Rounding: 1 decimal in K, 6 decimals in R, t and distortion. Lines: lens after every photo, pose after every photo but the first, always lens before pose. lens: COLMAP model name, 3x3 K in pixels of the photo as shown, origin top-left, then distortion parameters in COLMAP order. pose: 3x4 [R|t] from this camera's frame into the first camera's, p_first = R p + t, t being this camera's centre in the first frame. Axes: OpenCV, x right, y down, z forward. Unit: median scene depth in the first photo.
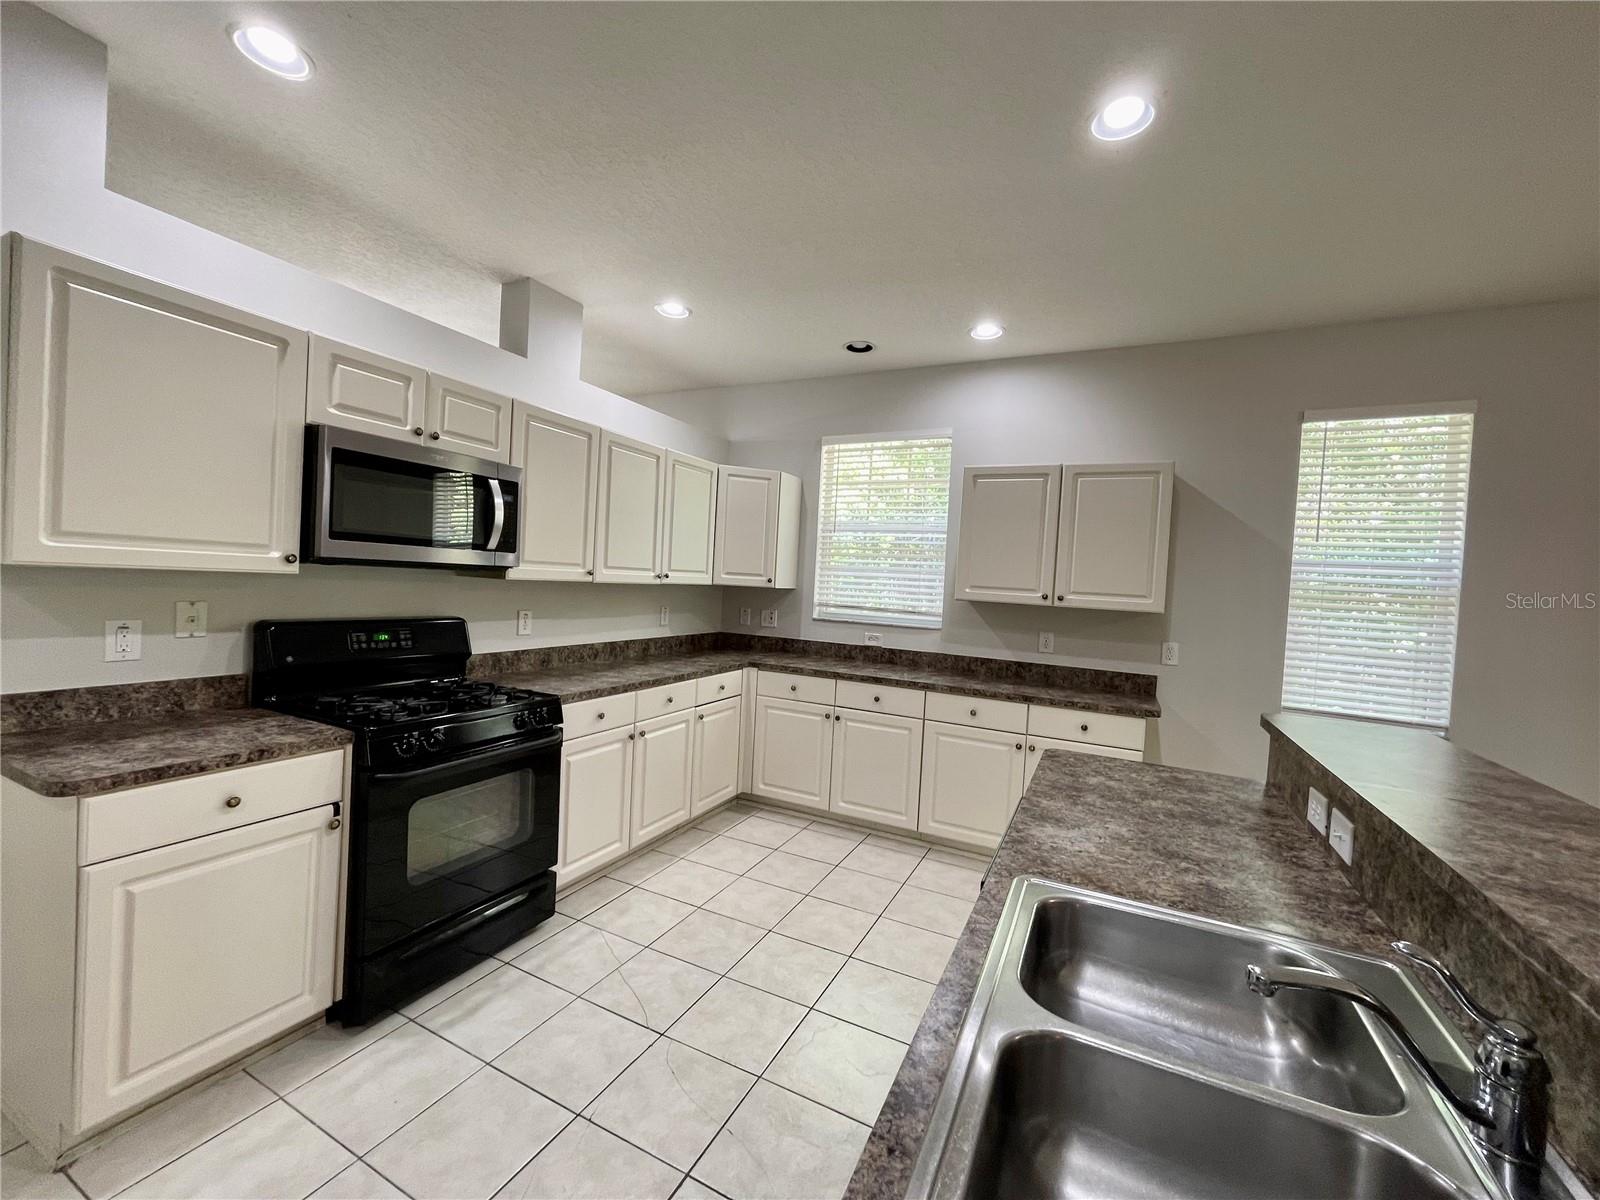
lens RADIAL K [[642.9, 0, 800.0], [0, 642.9, 600.0], [0, 0, 1]] dist [-0.001393, -0.000178]
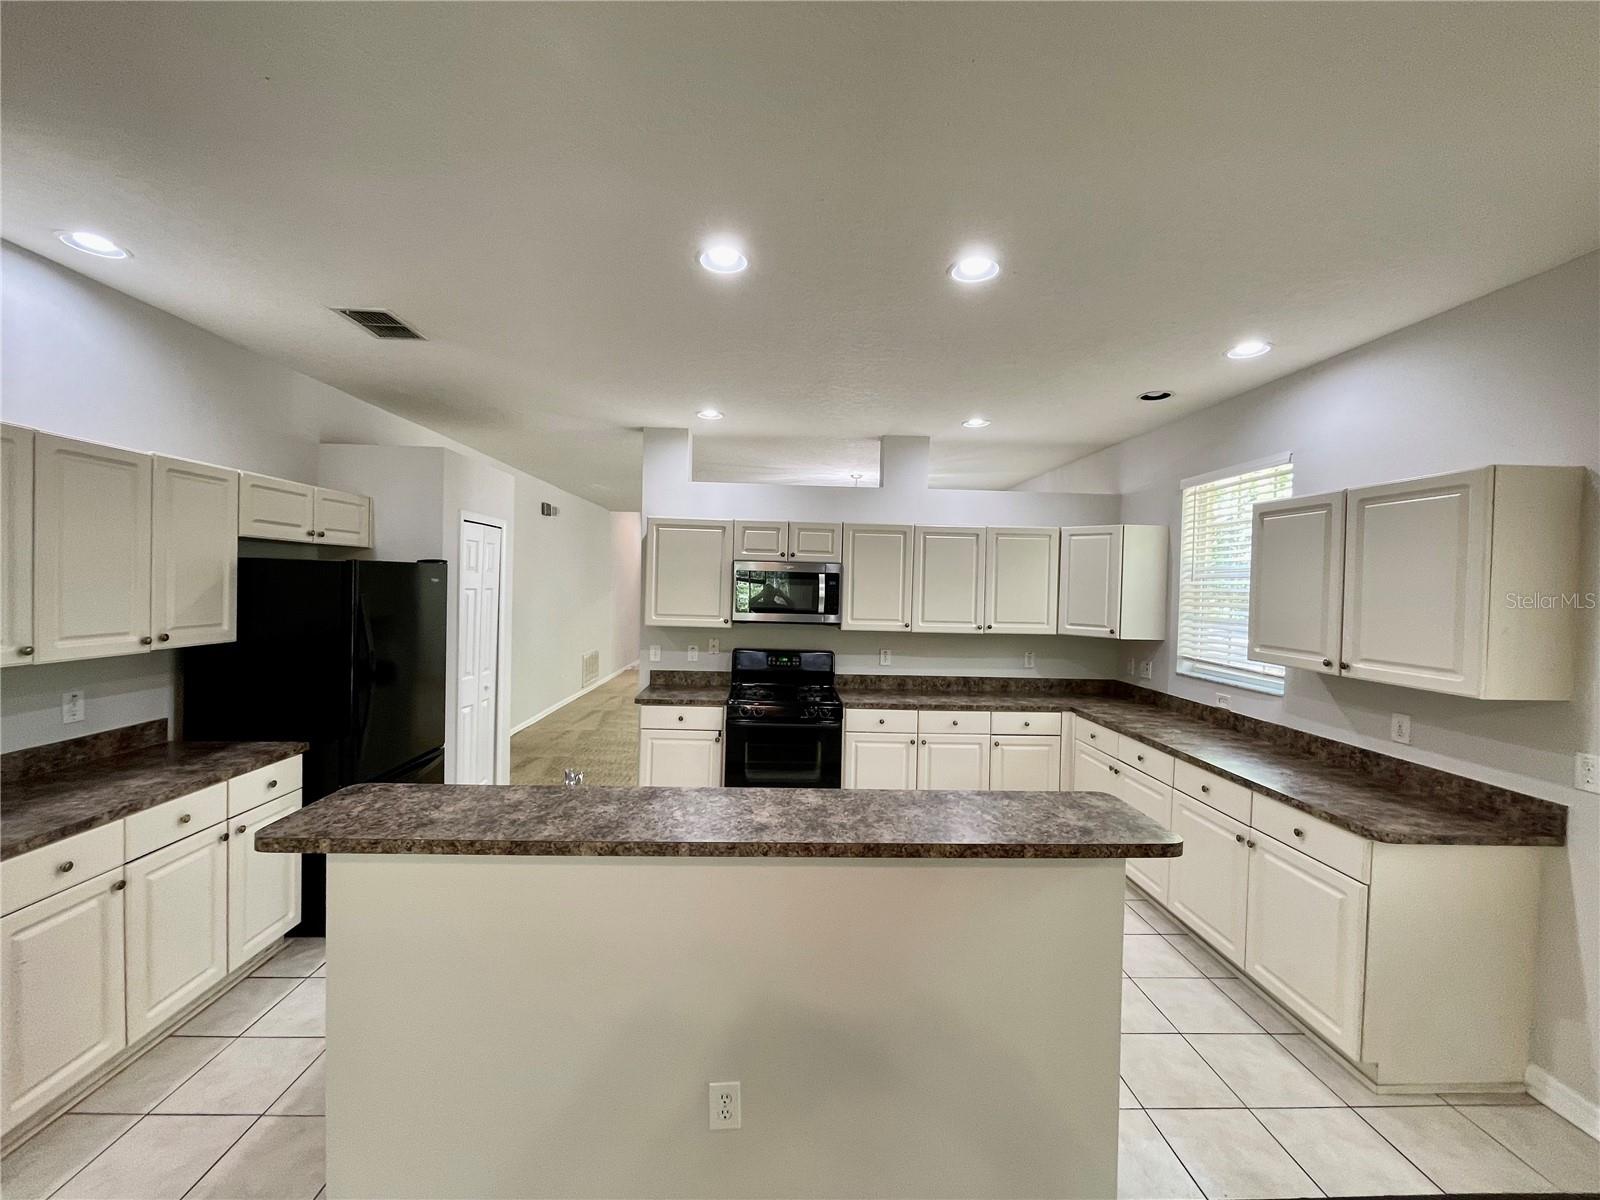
lens RADIAL K [[648.9, 0, 790.4], [0, 648.9, 597.5], [0, 0, 1]] dist [0.000372, 0.000008]
pose [[0.474115, -0.024607, -0.880119, 0.741558], [-0.026877, 0.998739, -0.042402, -0.031999], [0.880053, 0.043758, 0.472855, 0.062976]]
